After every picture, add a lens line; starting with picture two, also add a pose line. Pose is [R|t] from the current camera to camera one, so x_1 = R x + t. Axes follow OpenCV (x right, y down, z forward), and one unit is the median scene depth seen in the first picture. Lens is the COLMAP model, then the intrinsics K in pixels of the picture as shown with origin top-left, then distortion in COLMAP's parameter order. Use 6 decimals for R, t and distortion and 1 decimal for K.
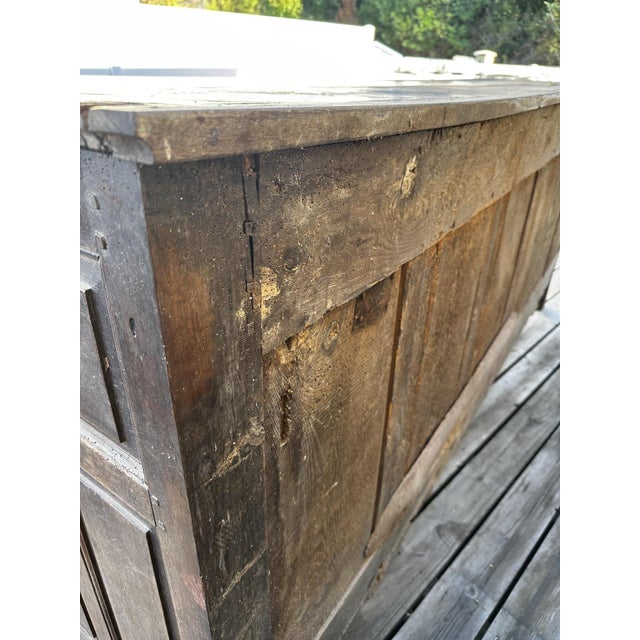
lens RADIAL K [[457.2, 0, 319.6], [0, 457.2, 320.9], [0, 0, 1]] dist [0.063740, -0.095764]
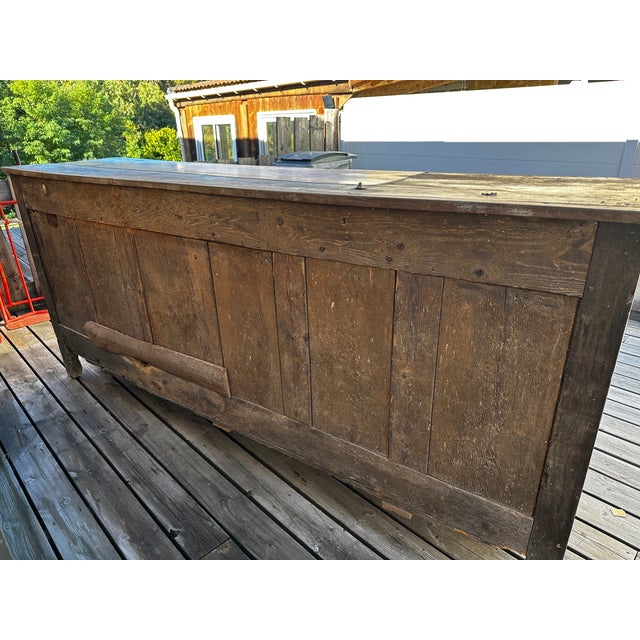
lens RADIAL K [[457.2, 0, 317.8], [0, 457.2, 322.1], [0, 0, 1]] dist [0.063740, -0.095764]
pose [[-0.032240, 0.368191, -0.929191, 1.442873], [-0.450932, 0.824320, 0.342282, -0.608721], [0.891976, 0.430037, 0.139453, 1.031886]]
